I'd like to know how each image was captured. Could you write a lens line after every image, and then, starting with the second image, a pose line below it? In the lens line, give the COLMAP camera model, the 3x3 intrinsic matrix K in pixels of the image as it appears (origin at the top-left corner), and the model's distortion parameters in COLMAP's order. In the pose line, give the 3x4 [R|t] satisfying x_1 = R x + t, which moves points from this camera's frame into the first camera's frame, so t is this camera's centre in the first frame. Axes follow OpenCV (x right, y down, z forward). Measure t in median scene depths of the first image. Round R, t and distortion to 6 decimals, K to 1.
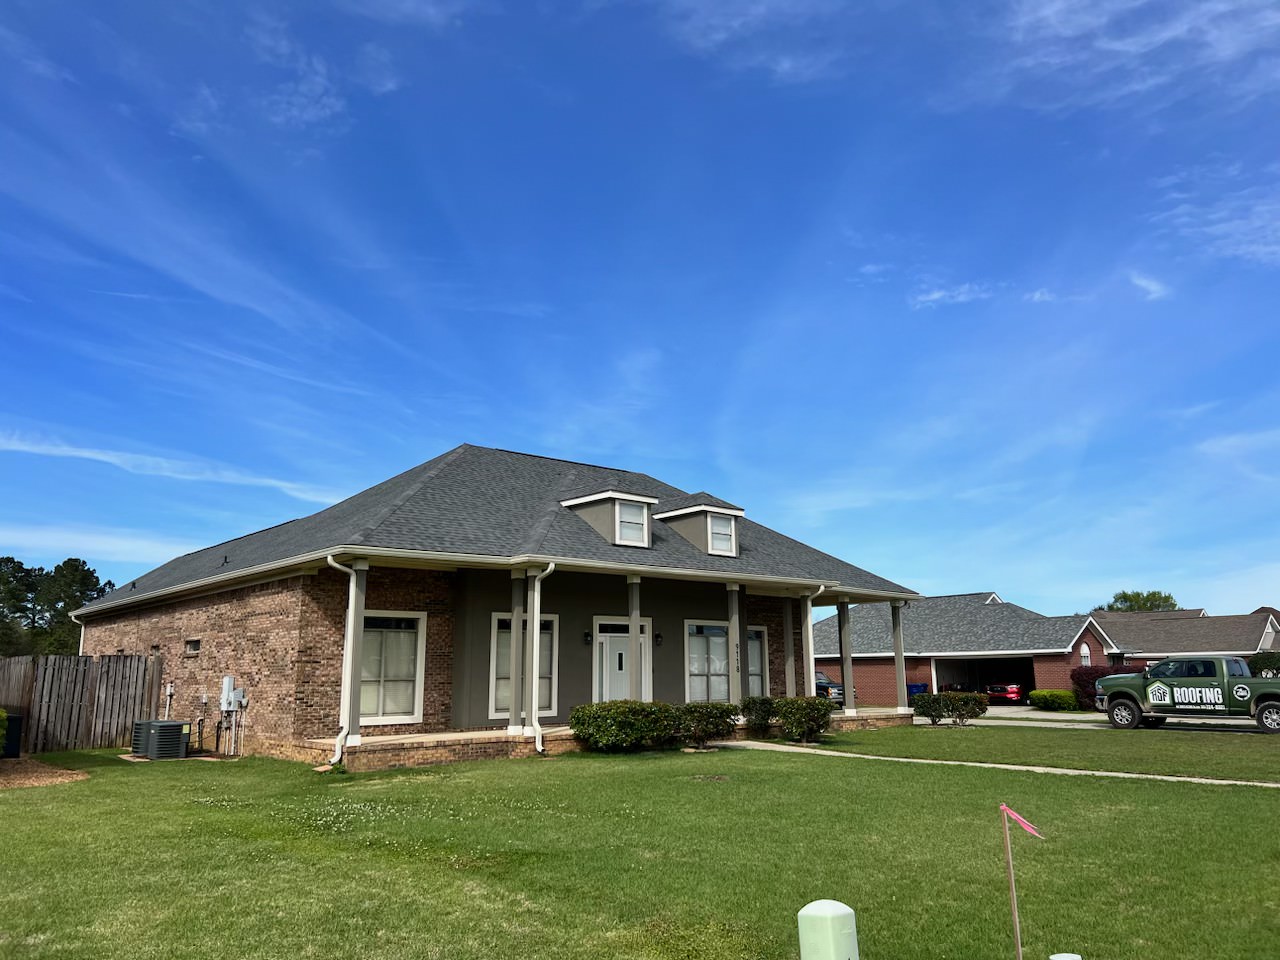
lens RADIAL K [[978.8, 0, 640.0], [0, 978.8, 480.0], [0, 0, 1]] dist [0.007576, 0.001803]
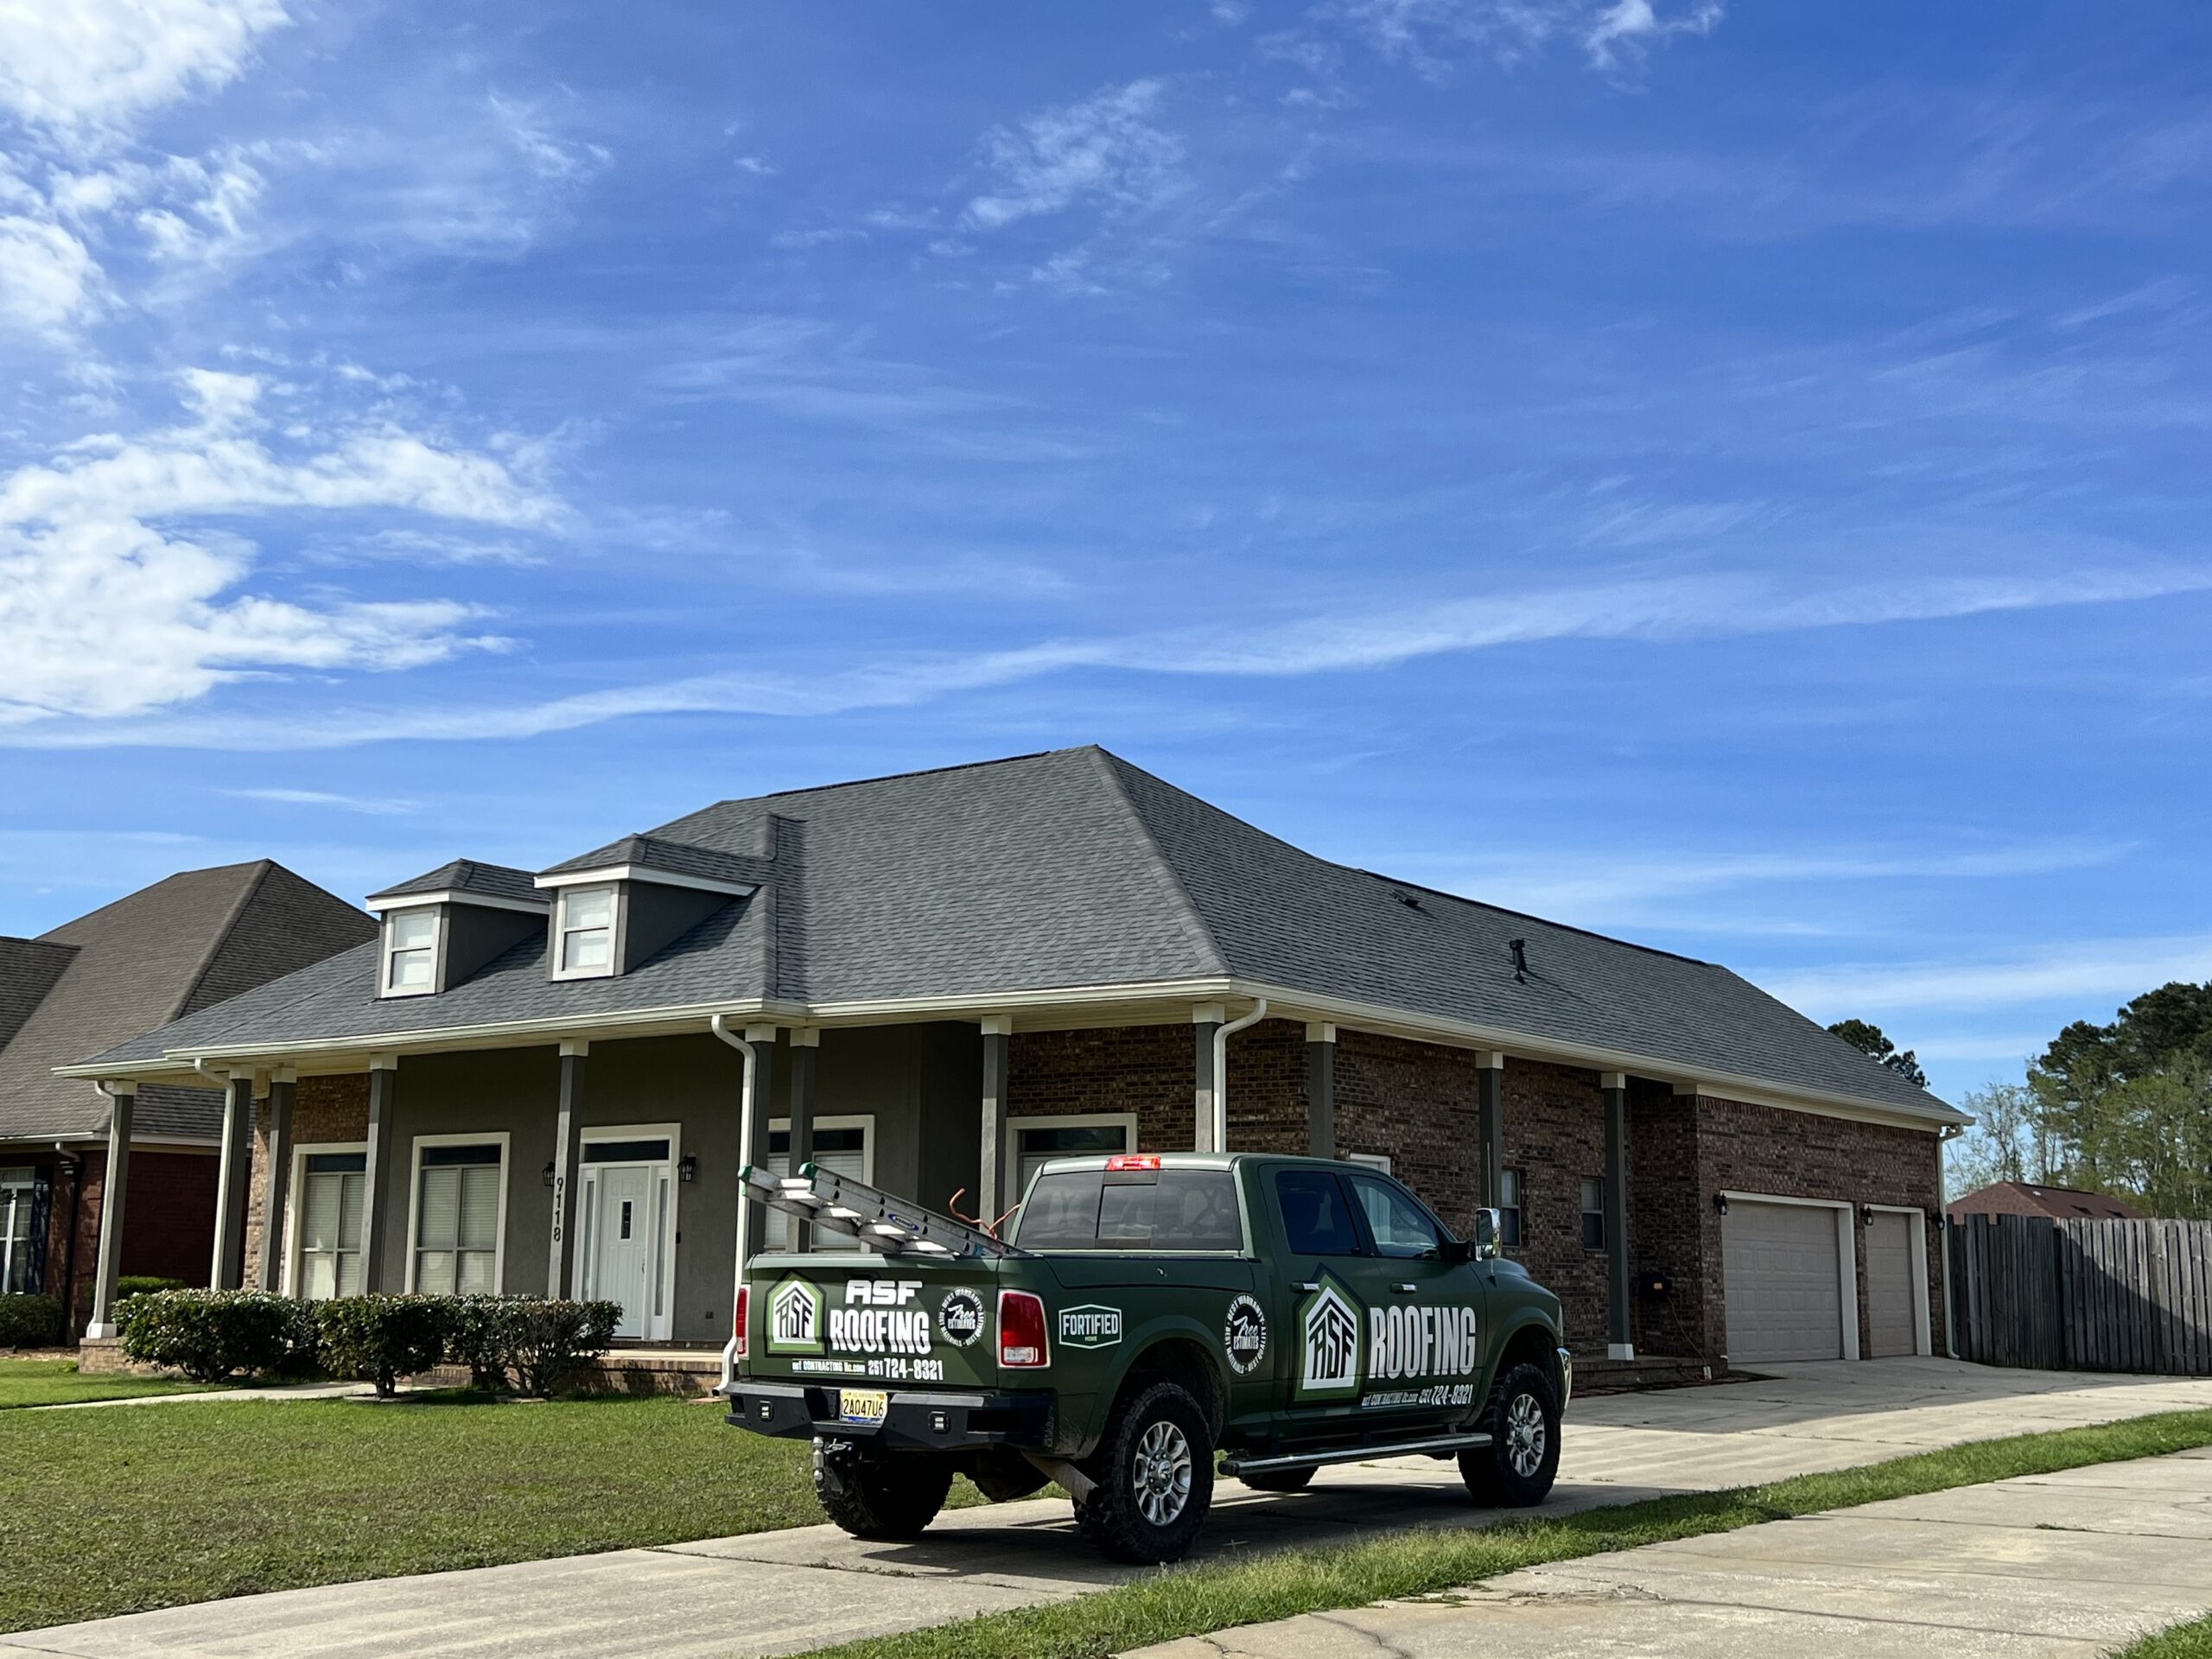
lens RADIAL K [[2436.2, 0, 1106.0], [0, 2436.2, 829.5], [0, 0, 1]] dist [-0.006241, -0.002345]
pose [[0.256699, -0.166182, -0.952097, 1.172559], [0.174466, 0.976891, -0.123471, 0.181293], [0.950614, -0.134414, 0.279760, 0.889336]]
